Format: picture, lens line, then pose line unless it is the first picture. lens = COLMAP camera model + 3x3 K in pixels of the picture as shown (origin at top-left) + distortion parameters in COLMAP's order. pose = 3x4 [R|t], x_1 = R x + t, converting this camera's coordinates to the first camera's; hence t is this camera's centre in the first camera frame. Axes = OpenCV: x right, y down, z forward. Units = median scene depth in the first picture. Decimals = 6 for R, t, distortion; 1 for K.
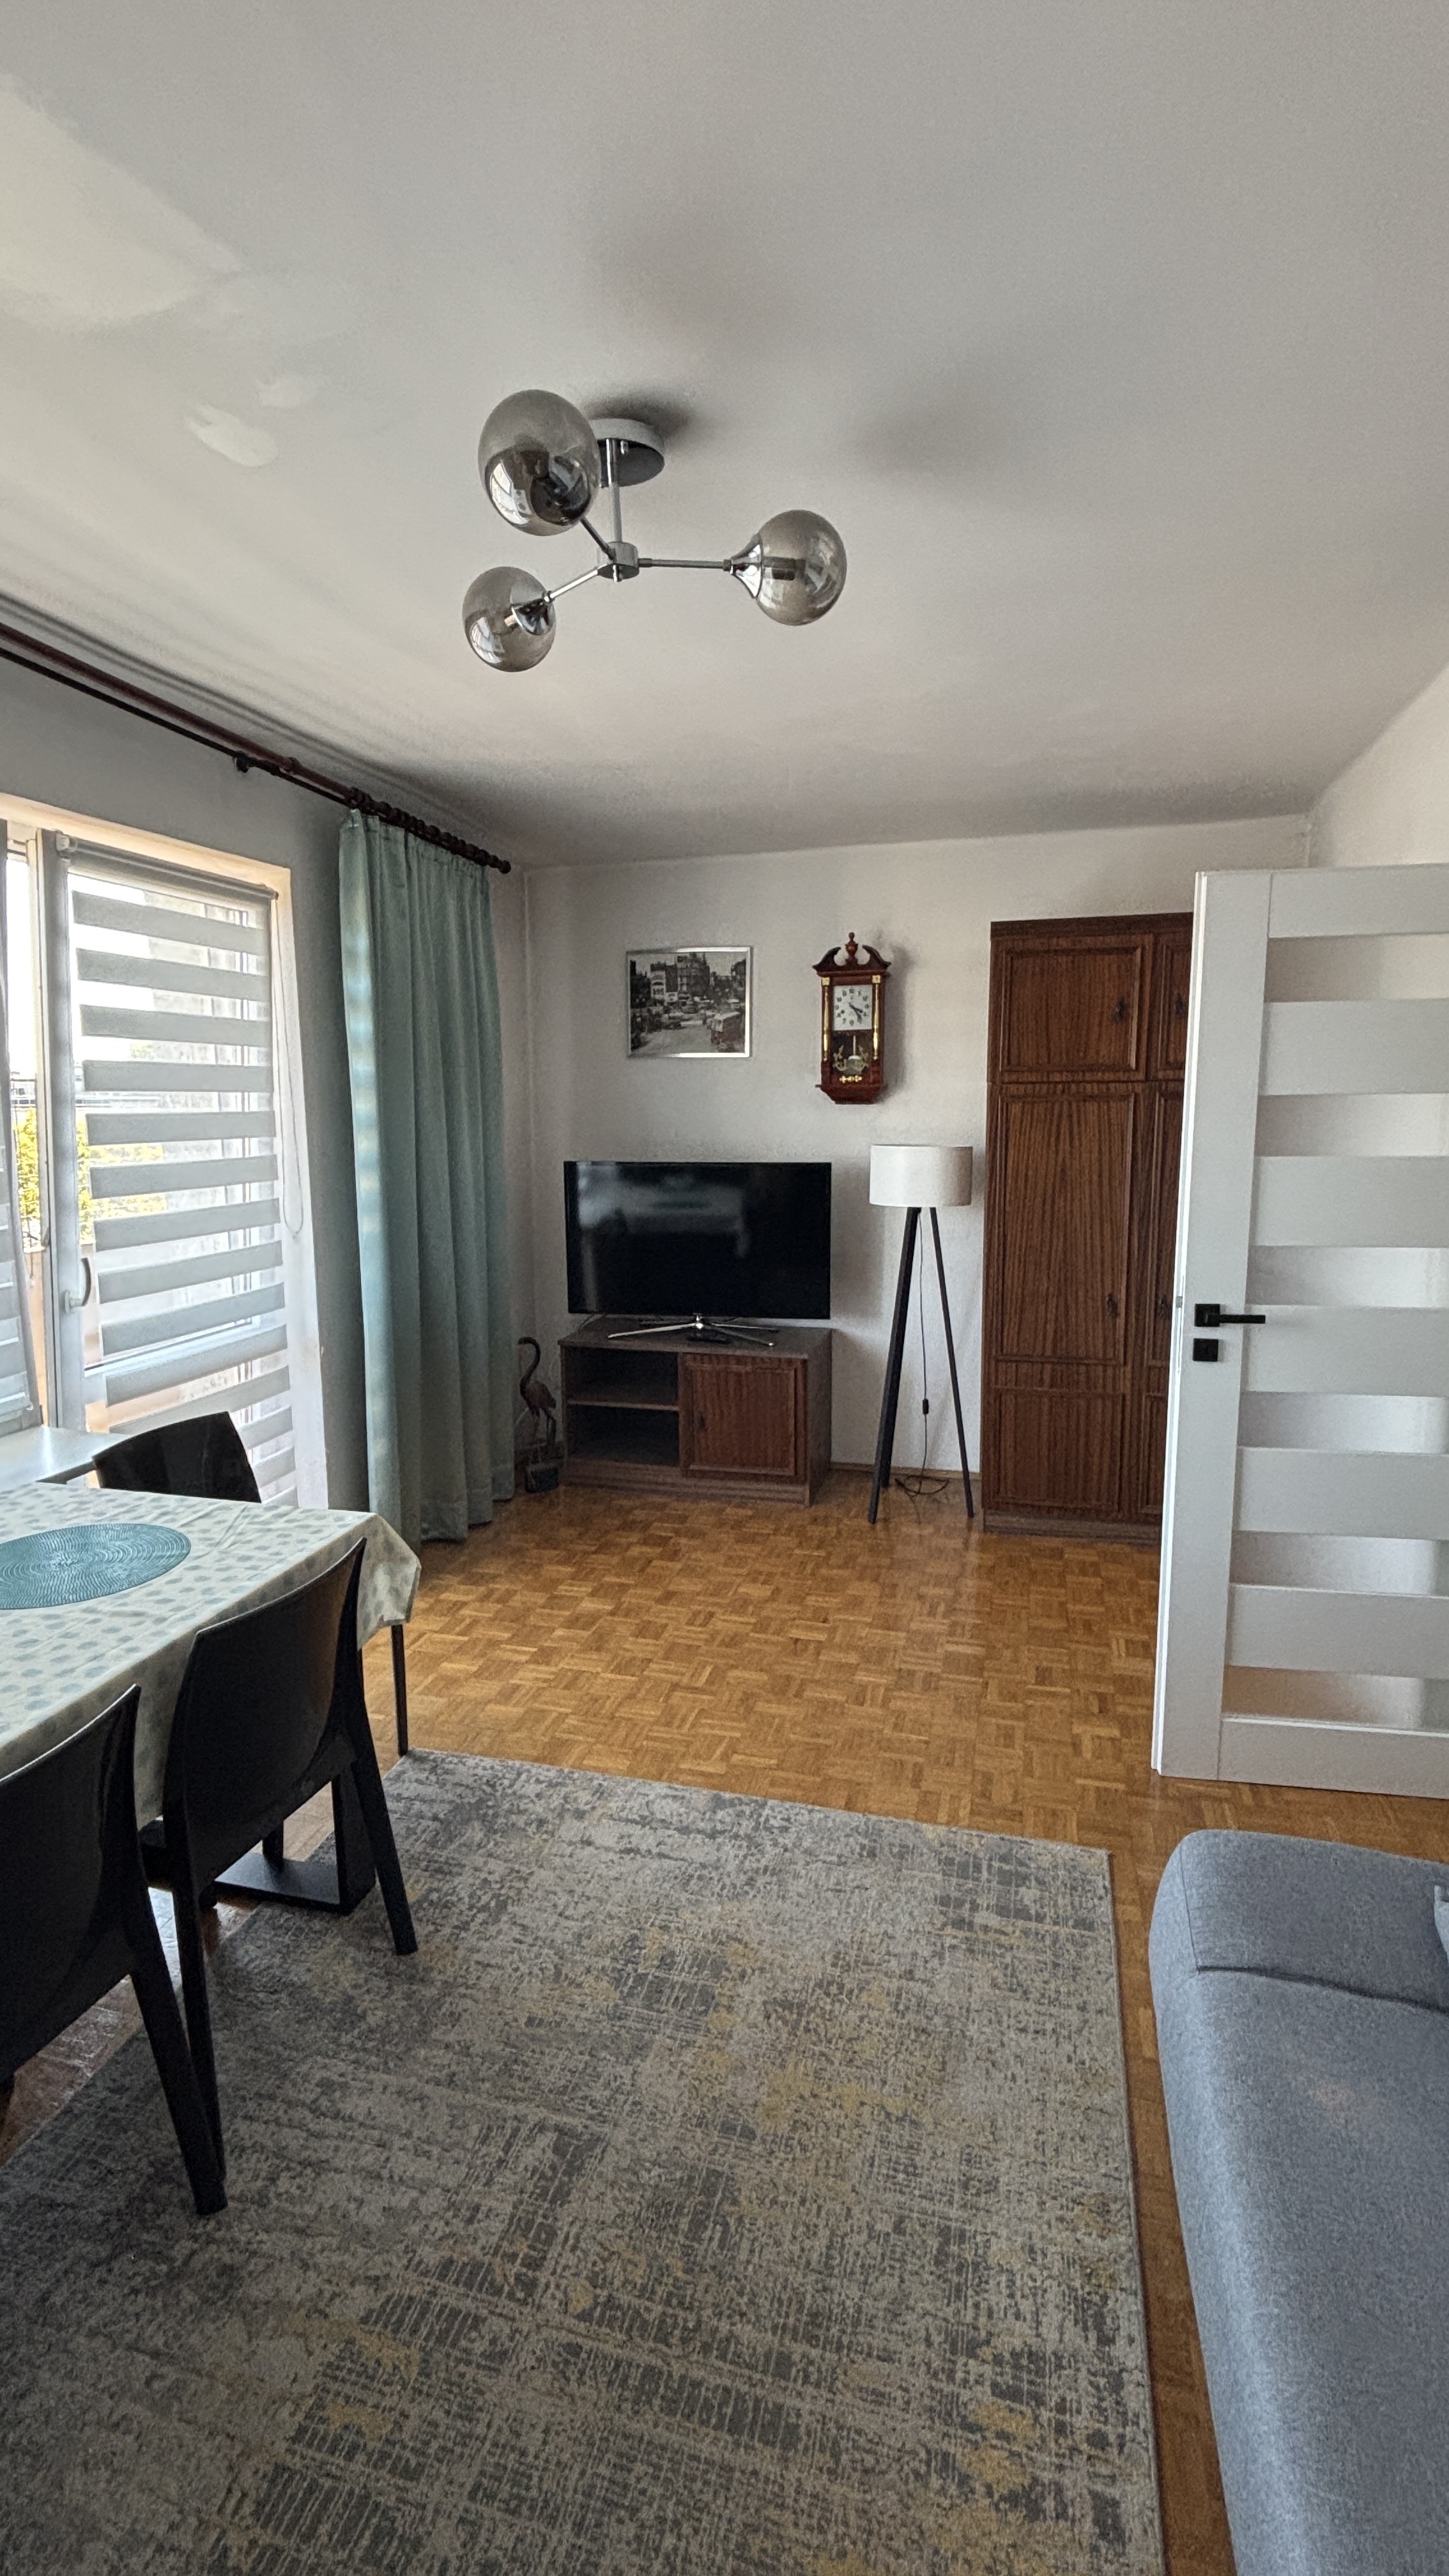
lens RADIAL K [[1197.9, 0, 725.7], [0, 1197.9, 1283.4], [0, 0, 1]] dist [-0.000719, -0.000109]
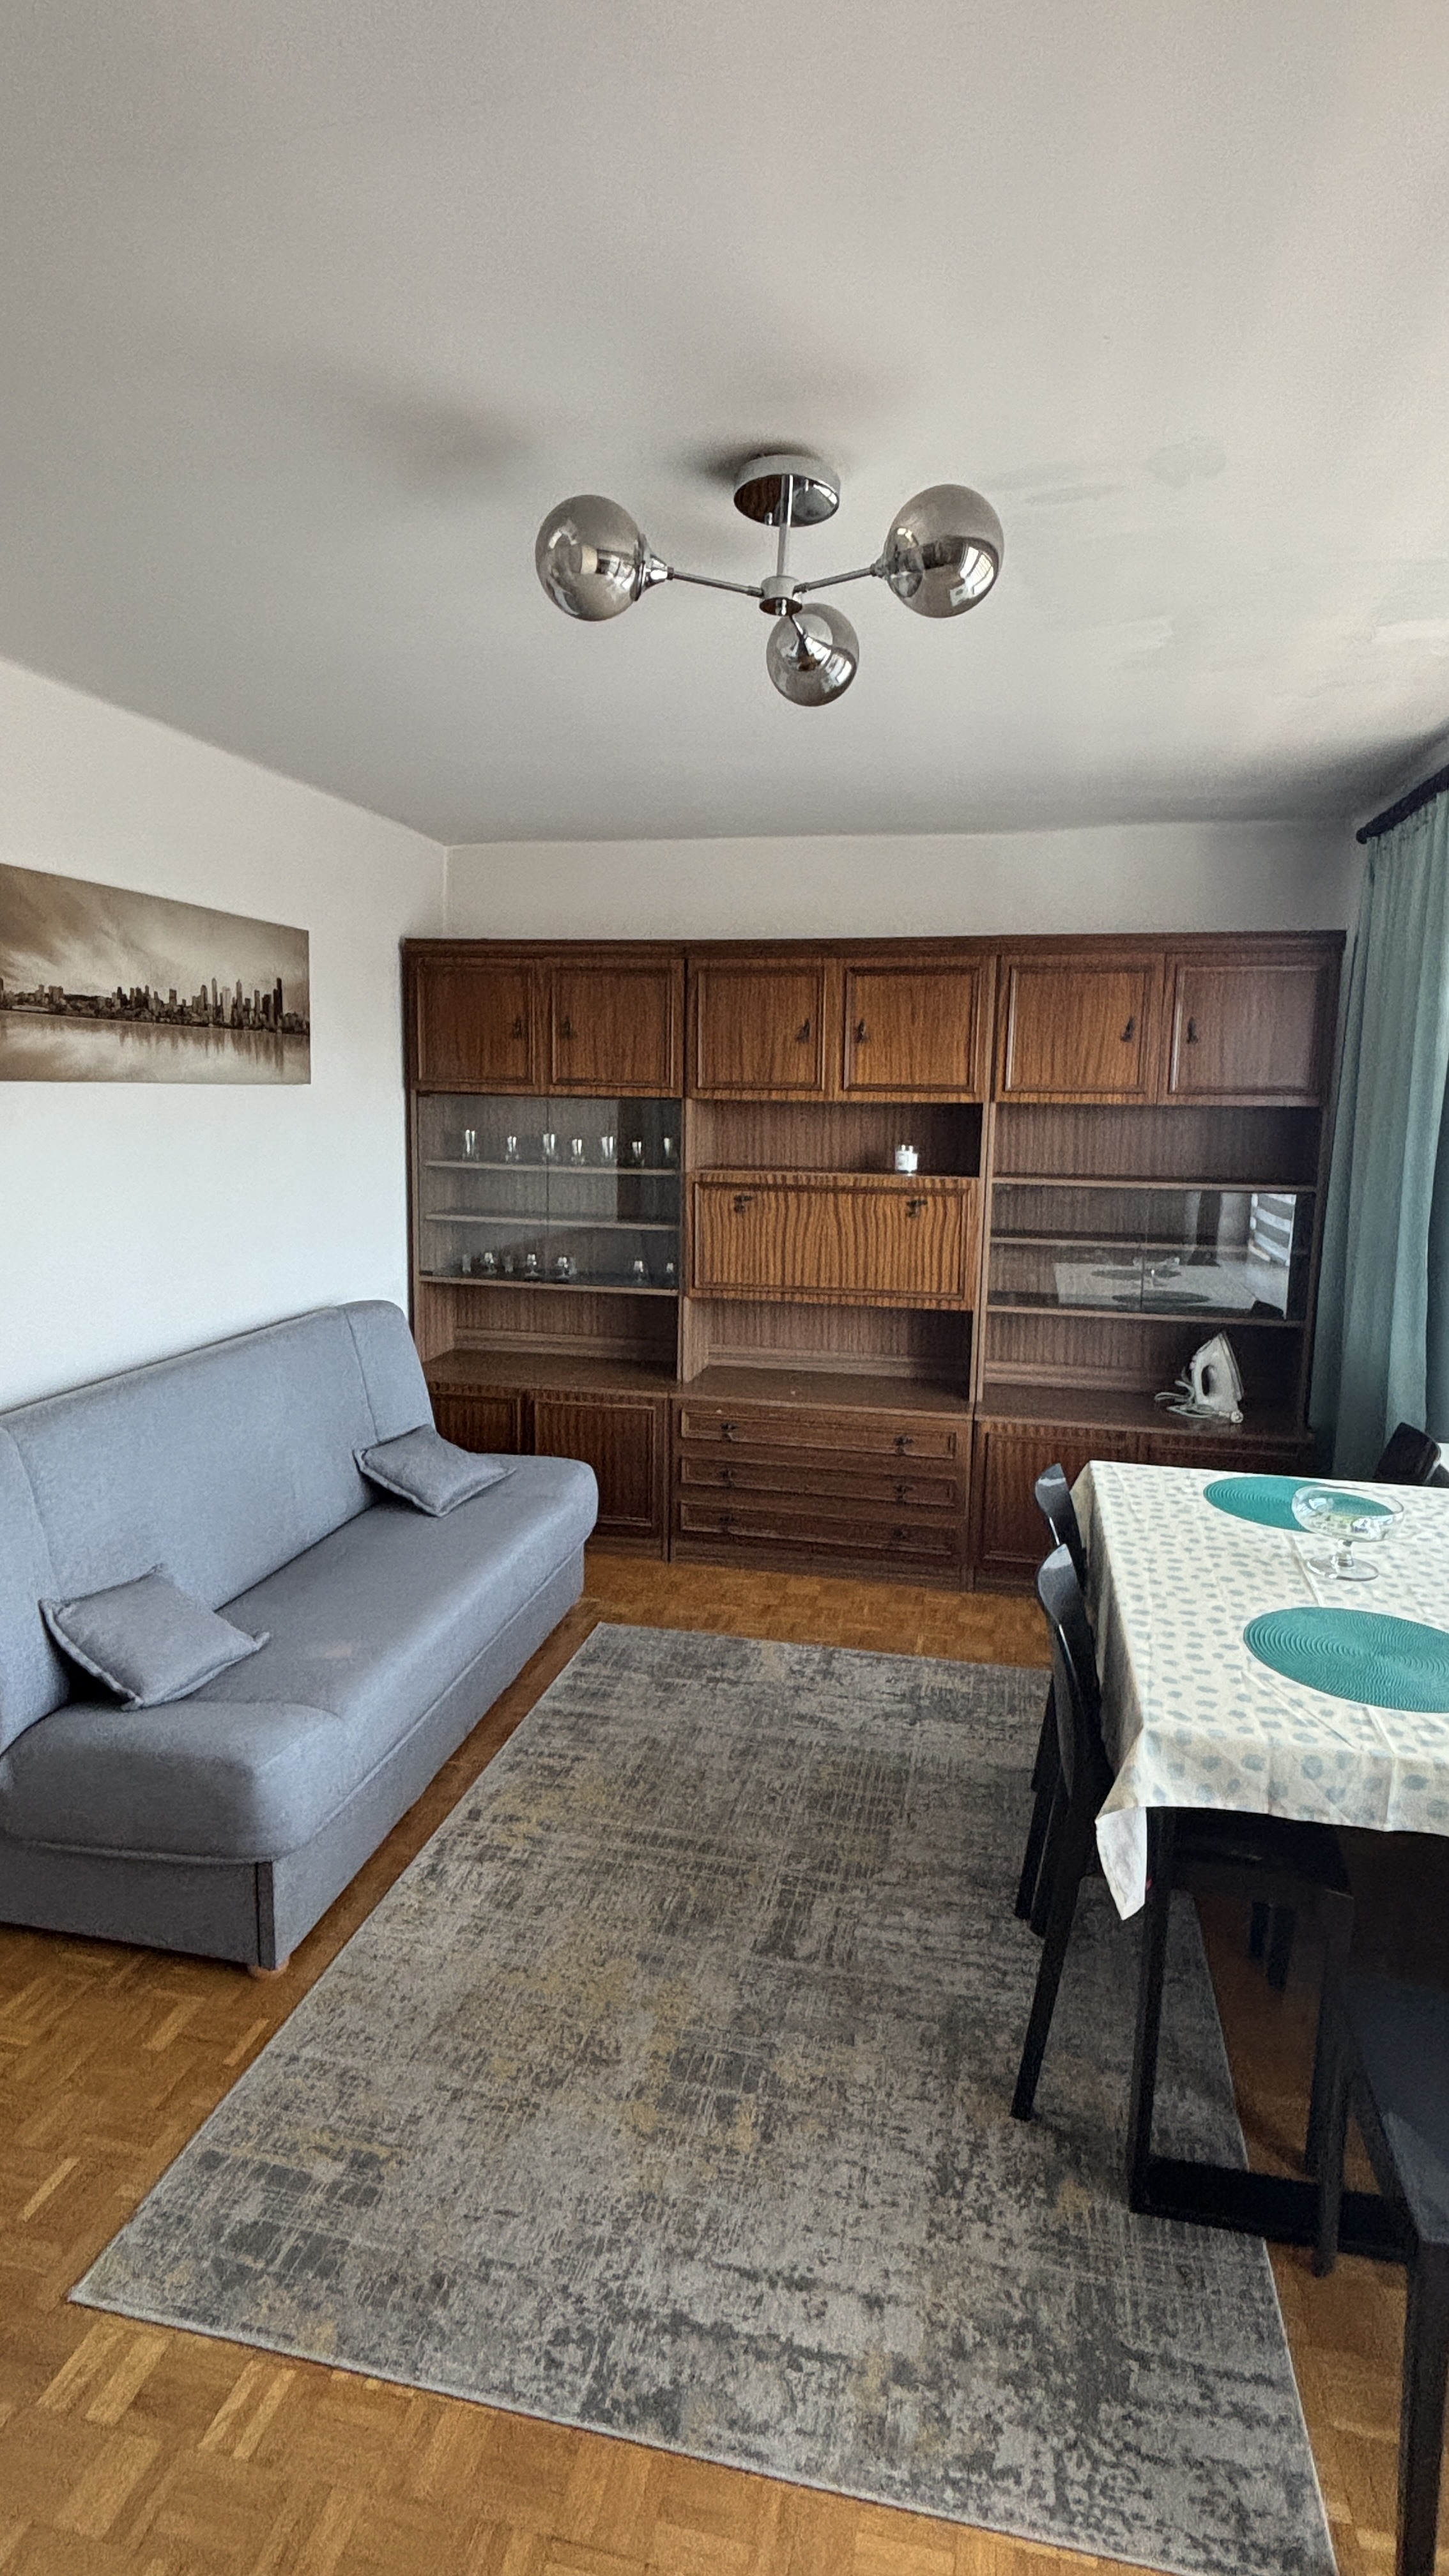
lens RADIAL K [[1294.1, 0, 721.4], [0, 1294.1, 1286.6], [0, 0, 1]] dist [-0.000102, -0.000017]
pose [[-0.999114, -0.009550, -0.040988, -0.001725], [-0.021550, 0.952640, 0.303337, -0.318197], [0.036150, 0.303951, -0.952001, 1.792842]]
